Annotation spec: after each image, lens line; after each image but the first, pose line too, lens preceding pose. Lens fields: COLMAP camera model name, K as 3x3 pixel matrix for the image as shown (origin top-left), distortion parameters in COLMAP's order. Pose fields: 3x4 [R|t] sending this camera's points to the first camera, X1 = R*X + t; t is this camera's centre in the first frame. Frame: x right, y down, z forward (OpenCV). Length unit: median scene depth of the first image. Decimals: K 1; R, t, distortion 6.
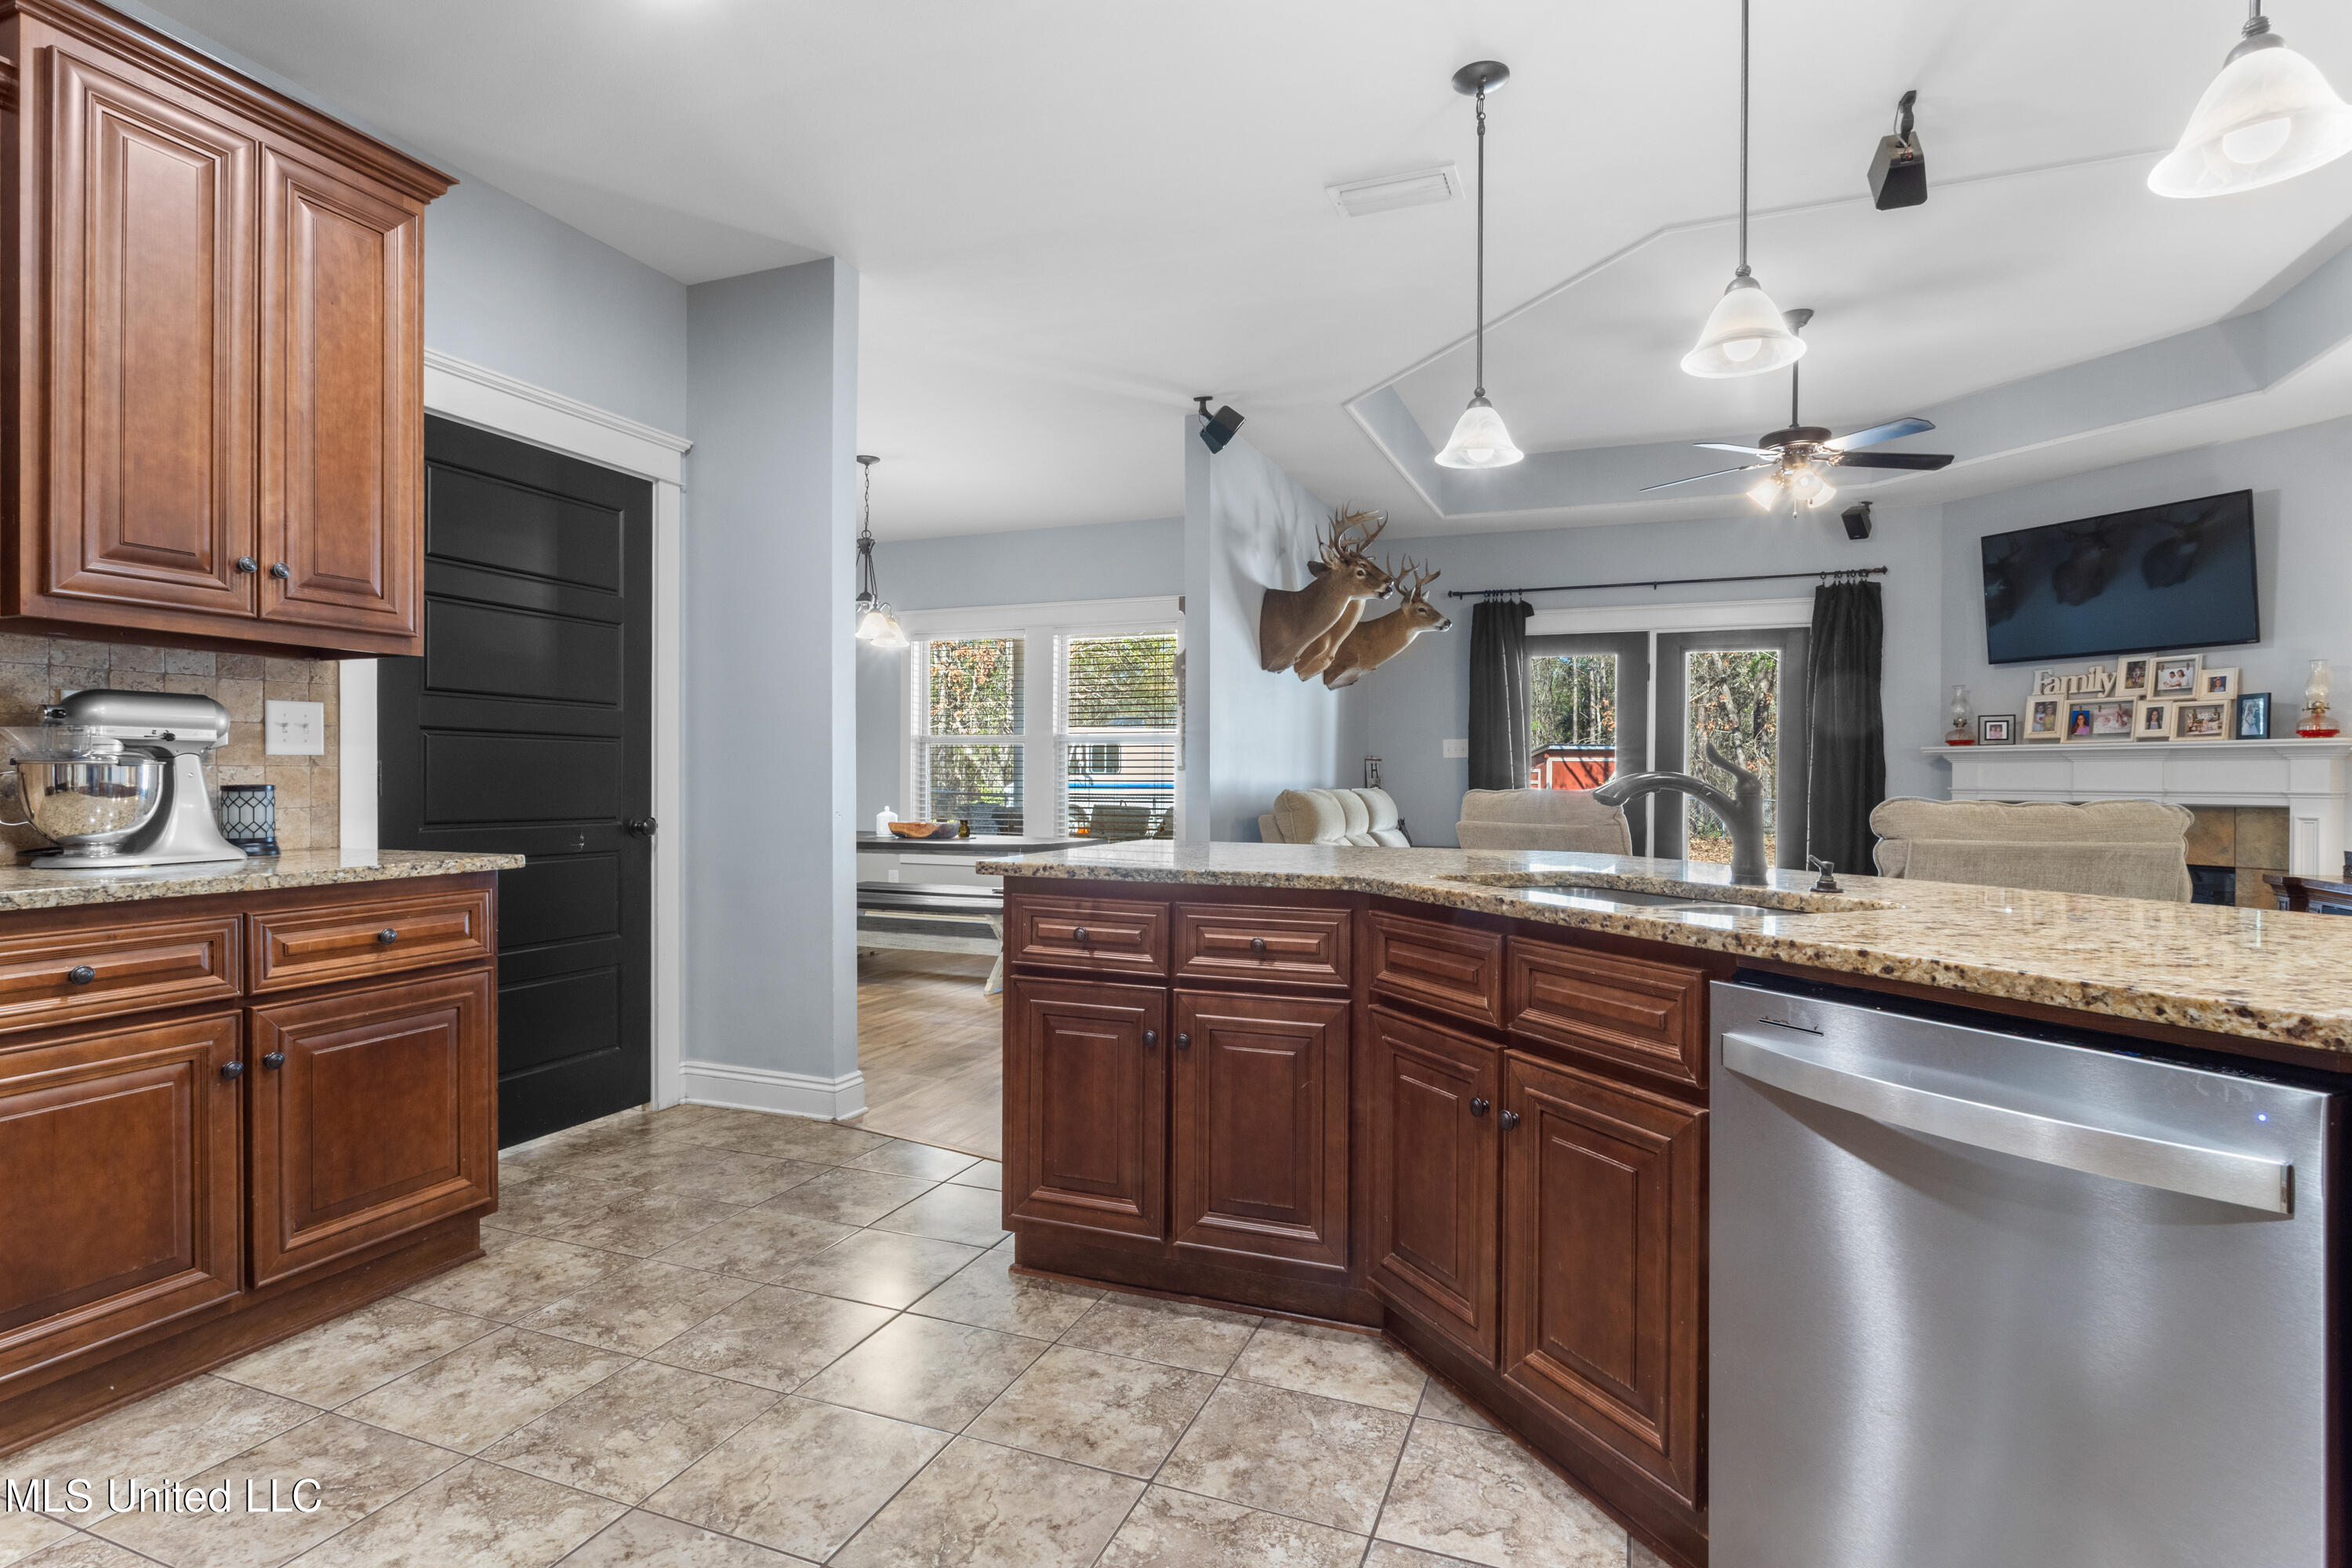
lens RADIAL K [[1176.9, 0, 1176.0], [0, 1176.9, 784.0], [0, 0, 1]] dist [-0.000138, 0.000489]
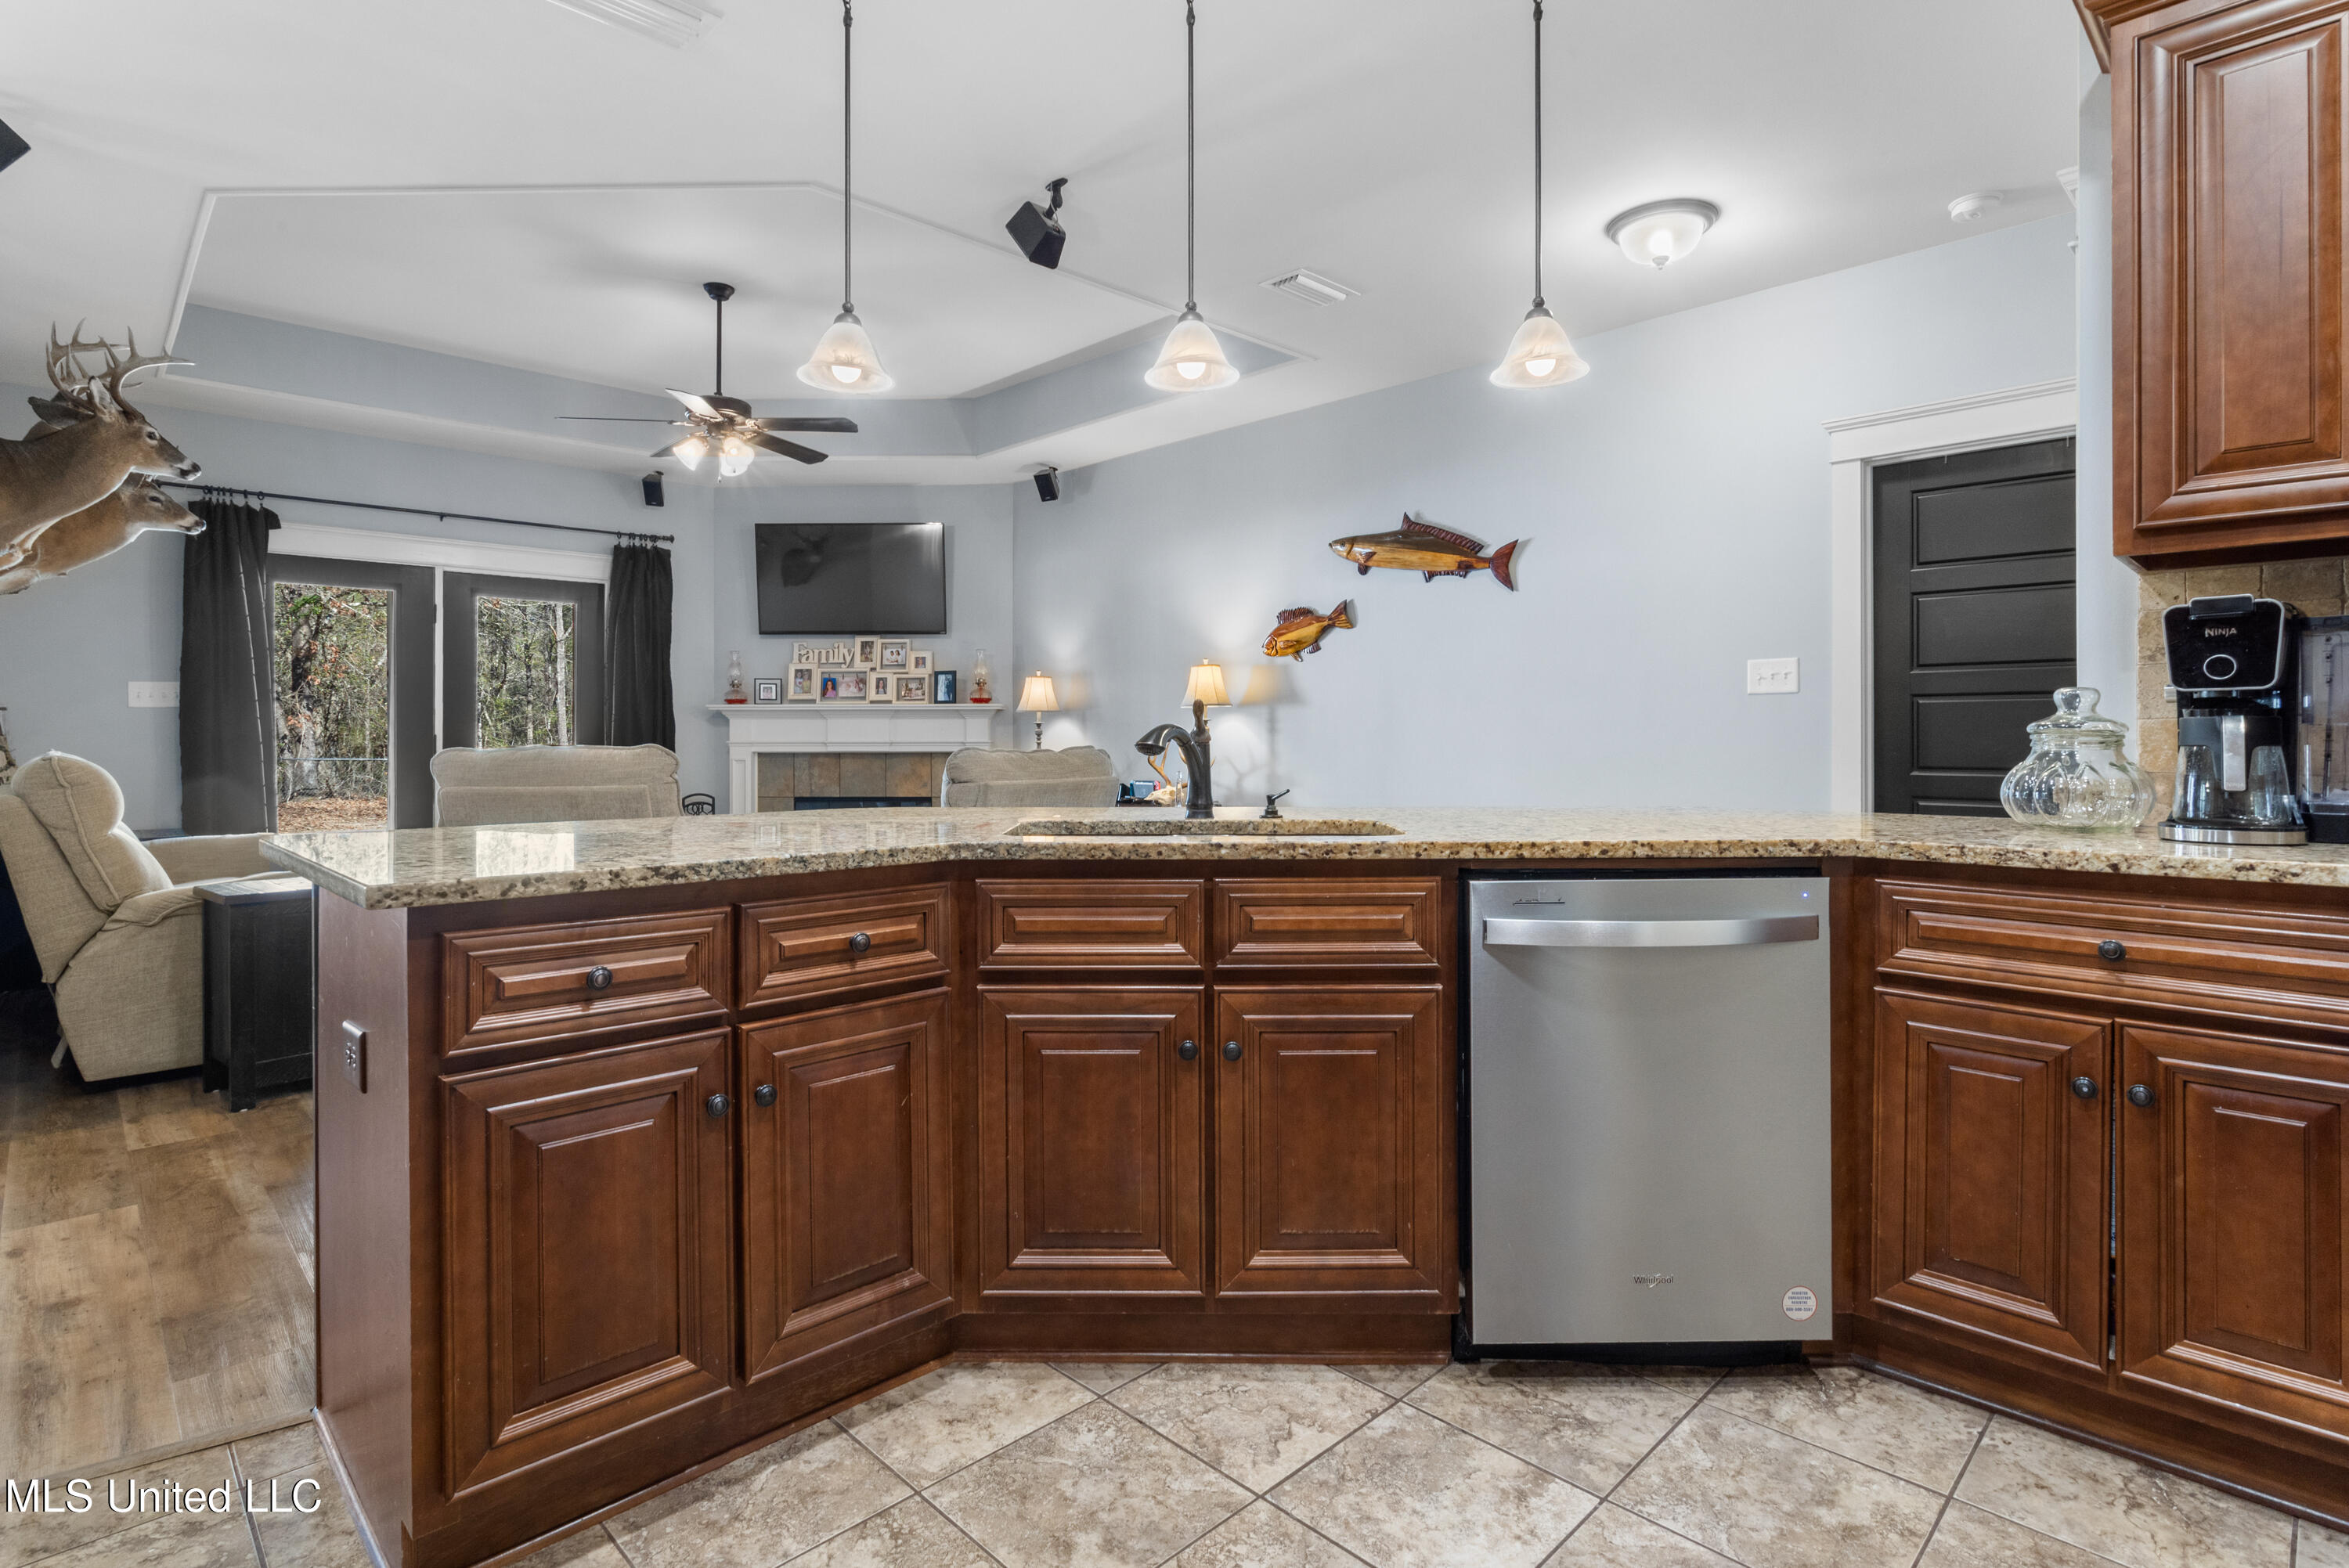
lens RADIAL K [[1157.8, 0, 1172.1], [0, 1157.8, 735.7], [0, 0, 1]] dist [-0.009825, 0.001172]
pose [[0.410432, -0.005872, 0.911872, -0.445115], [0.009532, 0.999952, 0.002149, -0.001001], [-0.911841, 0.007810, 0.410468, 0.398078]]
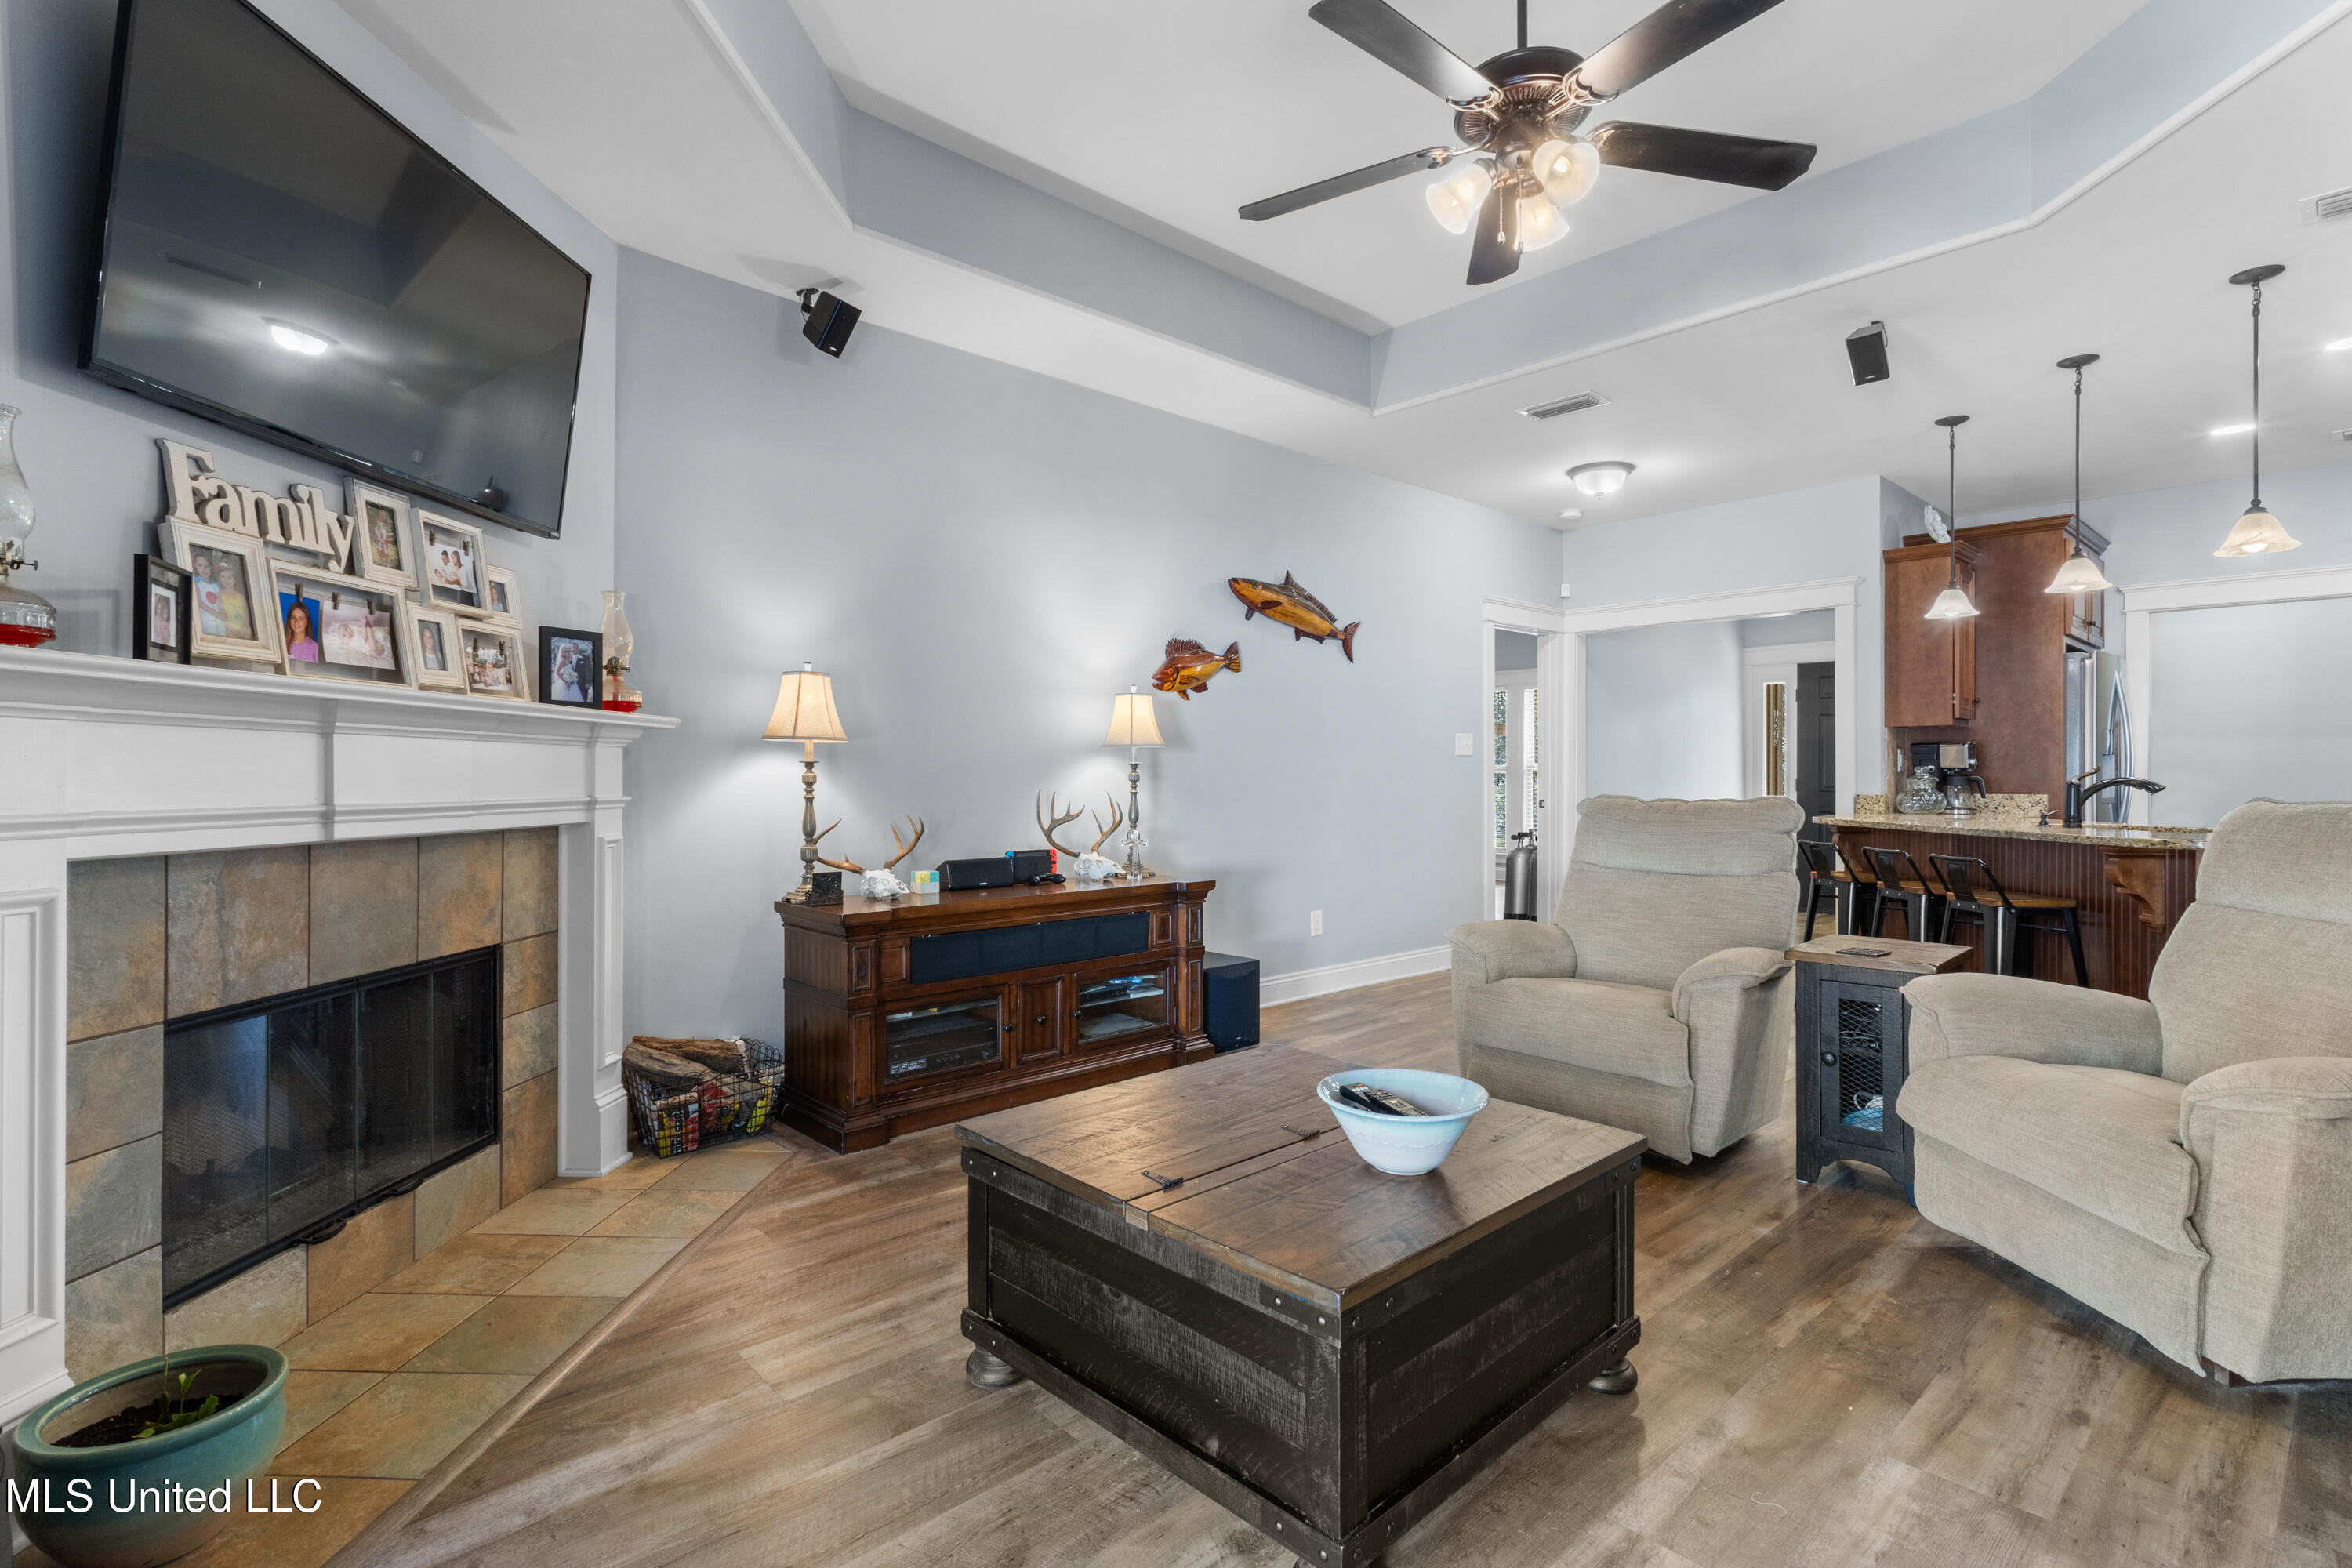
lens RADIAL K [[1121.9, 0, 1175.3], [0, 1121.9, 771.0], [0, 0, 1]] dist [0.005110, 0.000597]
pose [[-0.897737, 0.005004, 0.440503, 0.836551], [0.003851, 0.999986, -0.003512, -0.010403], [-0.440514, -0.001457, -0.897744, 2.761370]]
